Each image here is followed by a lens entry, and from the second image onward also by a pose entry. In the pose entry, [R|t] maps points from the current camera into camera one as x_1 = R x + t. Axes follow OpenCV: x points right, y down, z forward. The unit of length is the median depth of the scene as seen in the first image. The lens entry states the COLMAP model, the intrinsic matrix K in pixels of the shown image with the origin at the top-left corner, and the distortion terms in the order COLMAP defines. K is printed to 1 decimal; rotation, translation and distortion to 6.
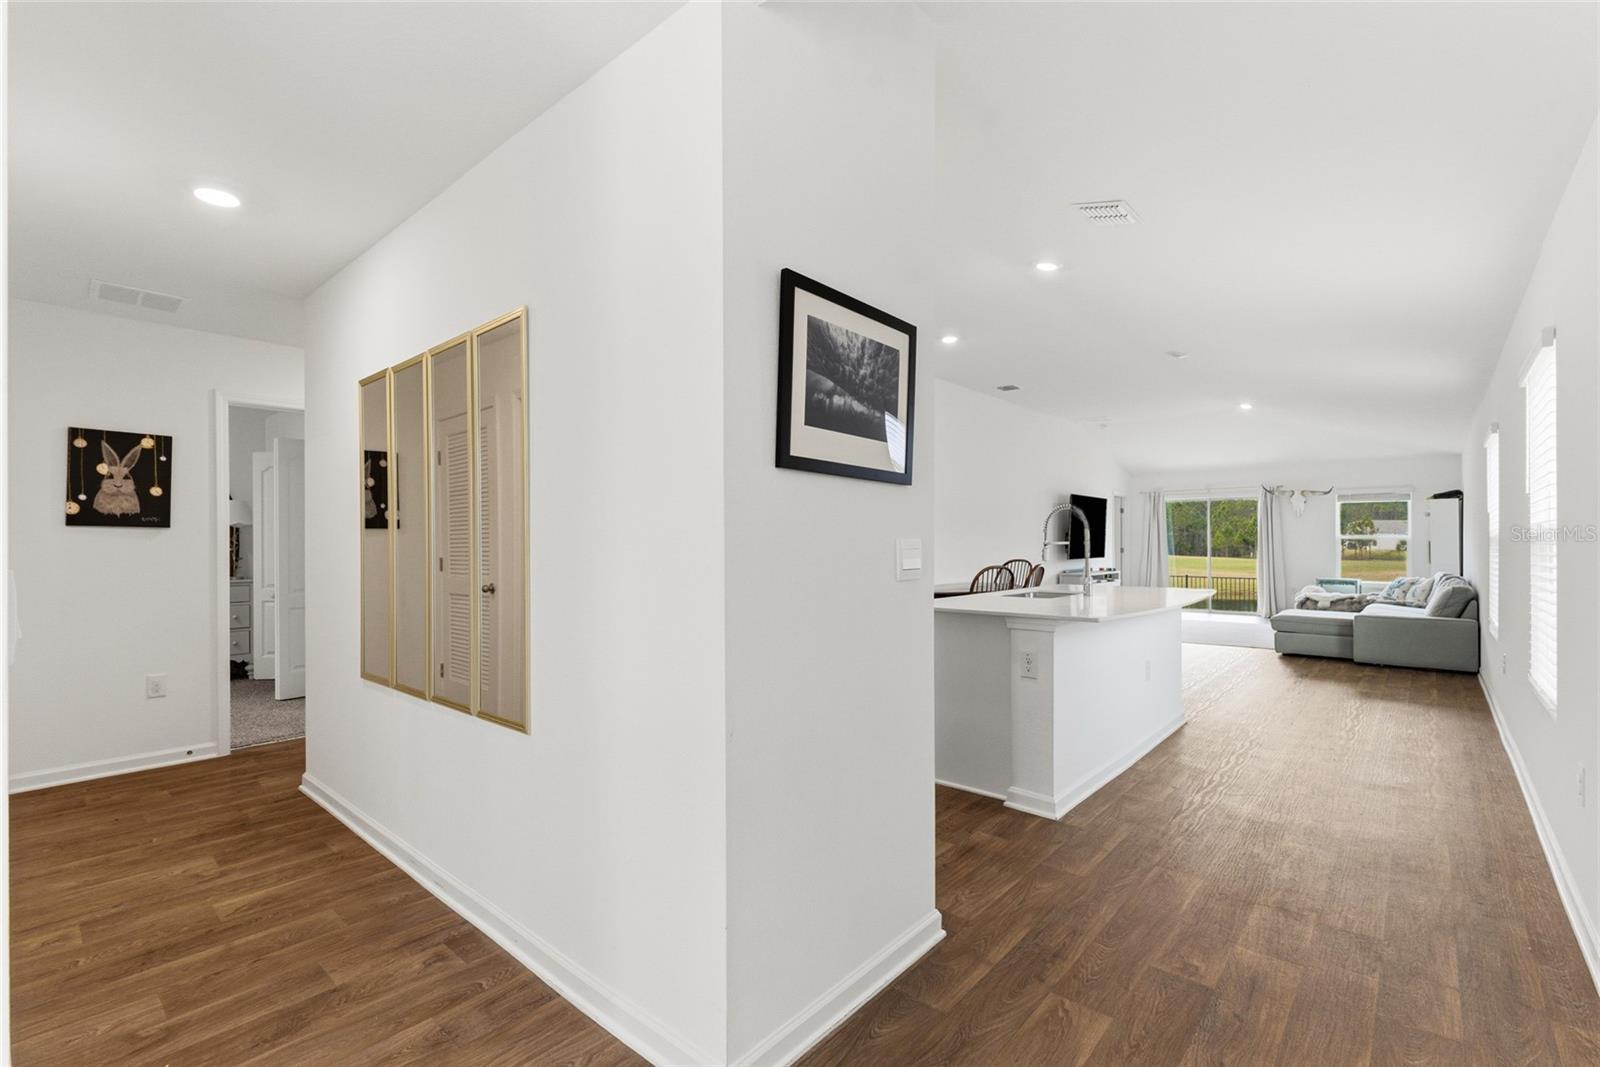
lens RADIAL K [[734.3, 0, 786.4], [0, 734.3, 539.6], [0, 0, 1]] dist [-0.001465, 0.000795]
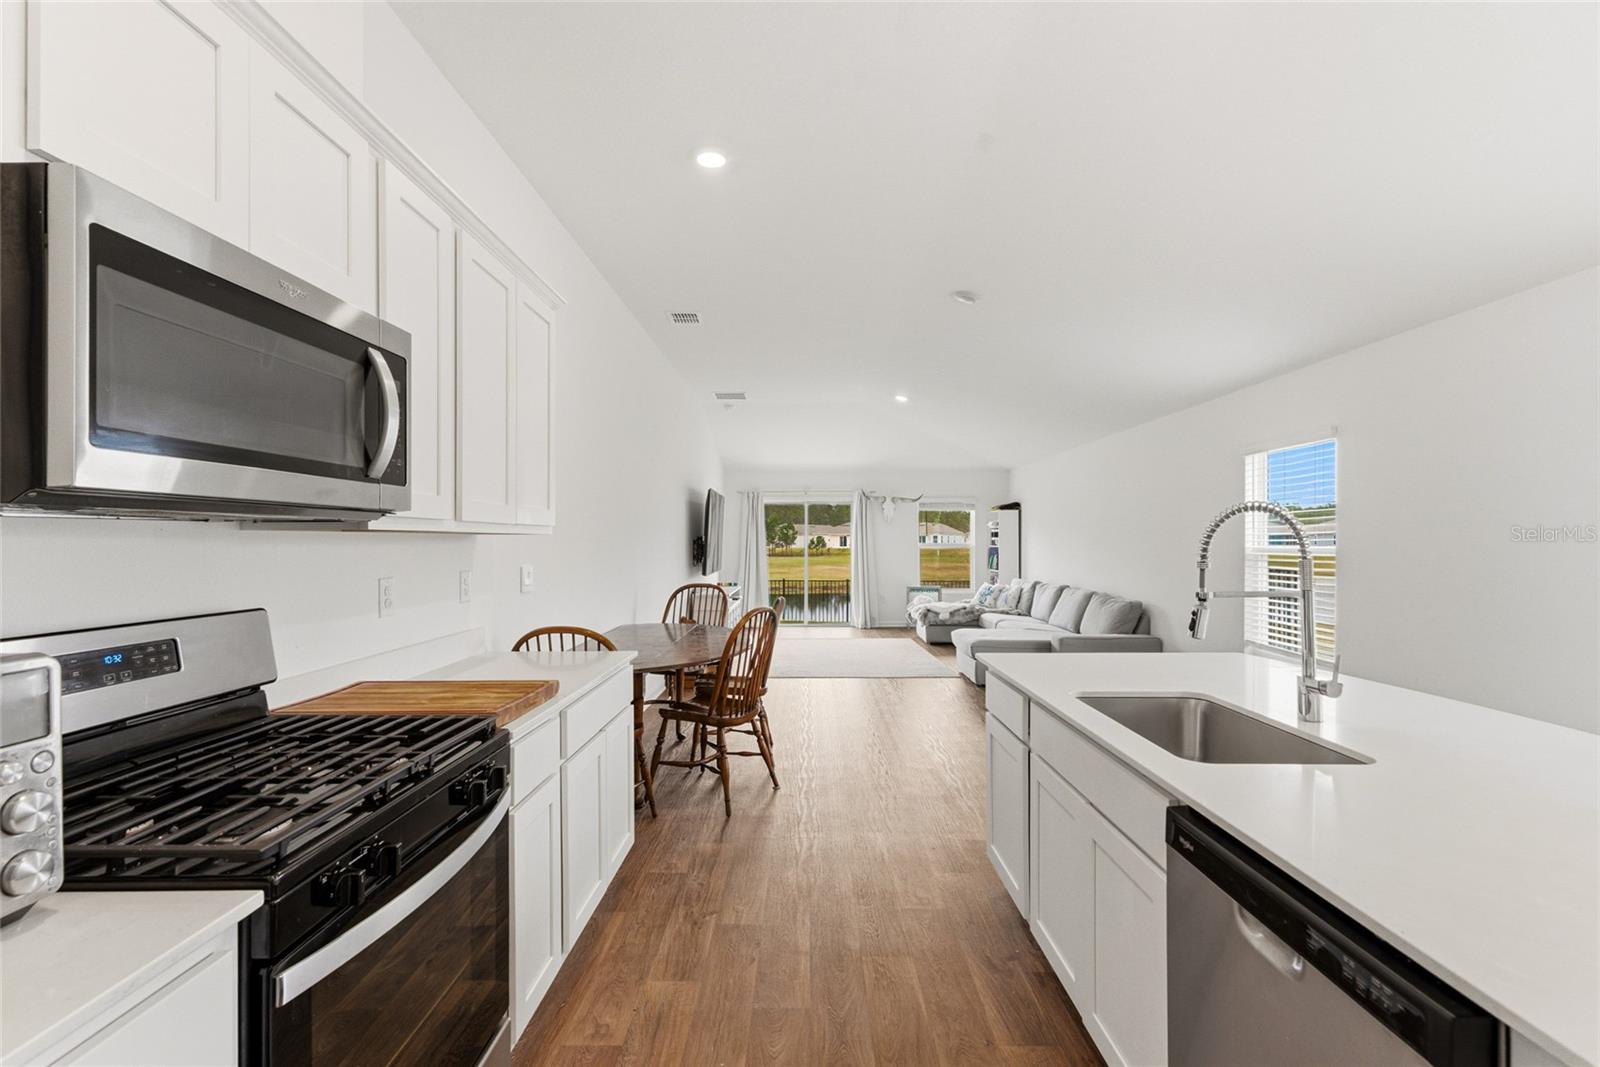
lens RADIAL K [[734.3, 0, 810.3], [0, 734.3, 533.0], [0, 0, 1]] dist [-0.001465, 0.000795]
pose [[0.755357, 0.009168, 0.655249, -0.030468], [-0.004166, 0.999949, -0.009188, -0.010637], [-0.655300, 0.004211, 0.755357, 0.390371]]
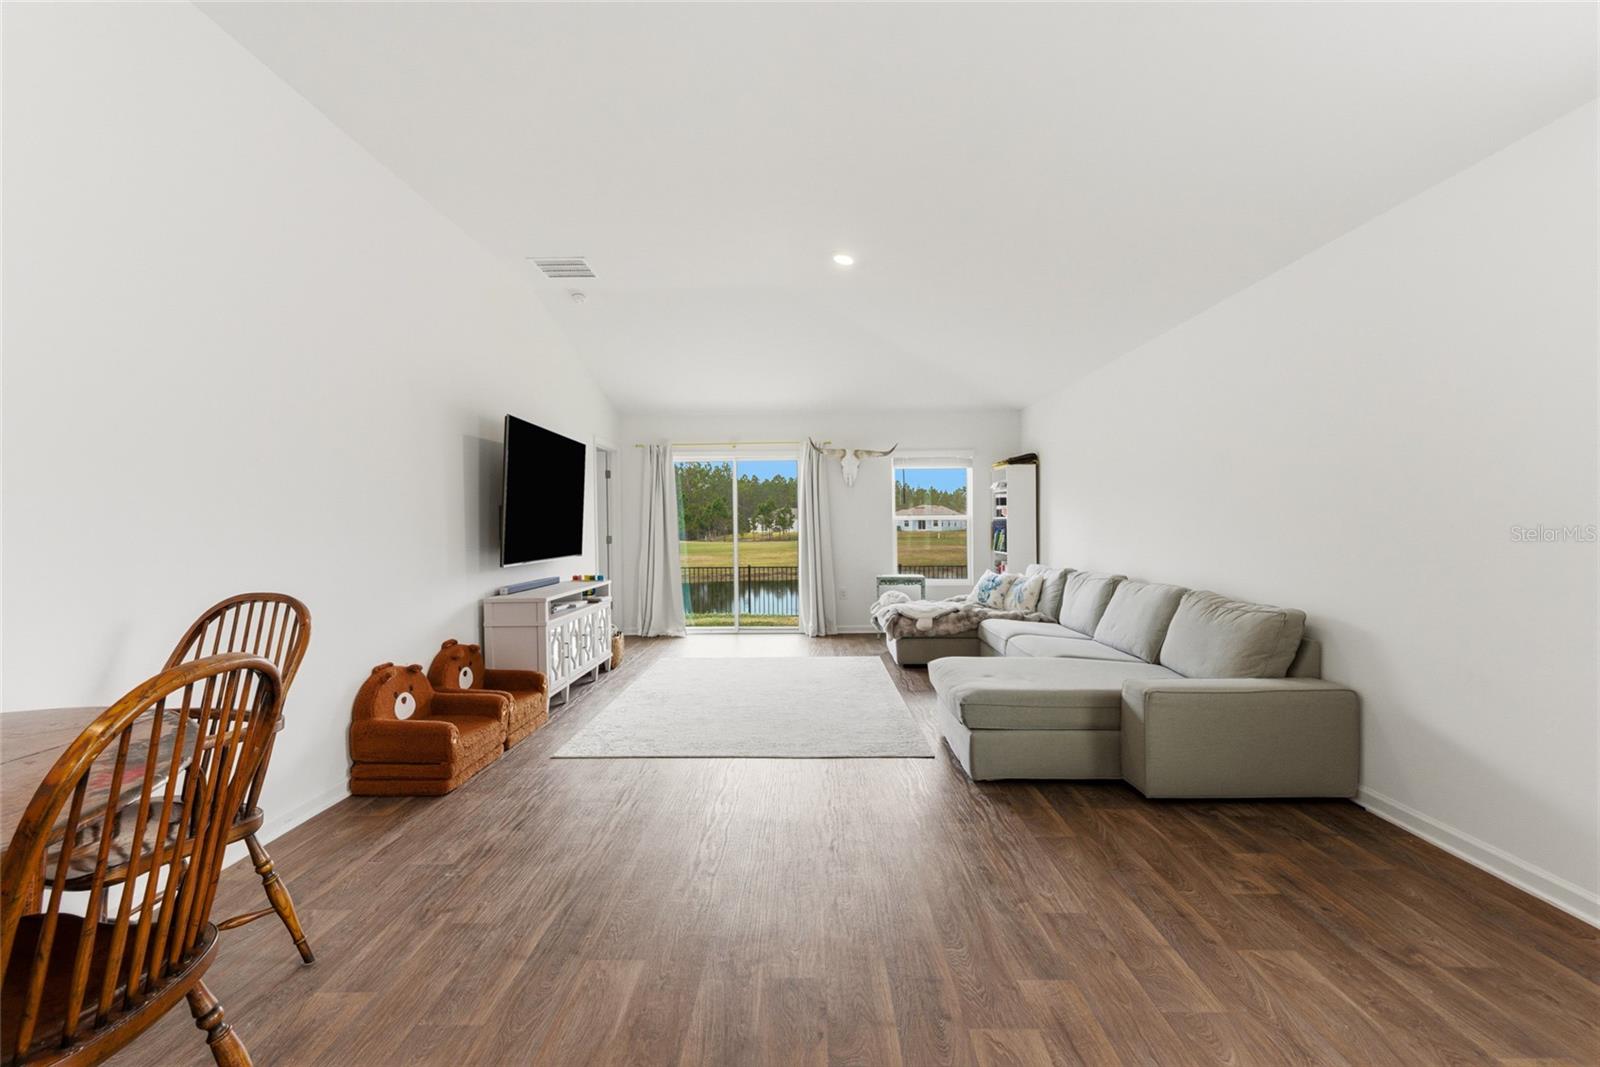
lens RADIAL K [[734.3, 0, 808.3], [0, 734.3, 535.1], [0, 0, 1]] dist [-0.001465, 0.000795]
pose [[0.758313, -0.014119, 0.651737, 0.257645], [0.006013, 0.999874, 0.014664, 0.003956], [-0.651862, -0.007201, 0.758303, 0.597917]]
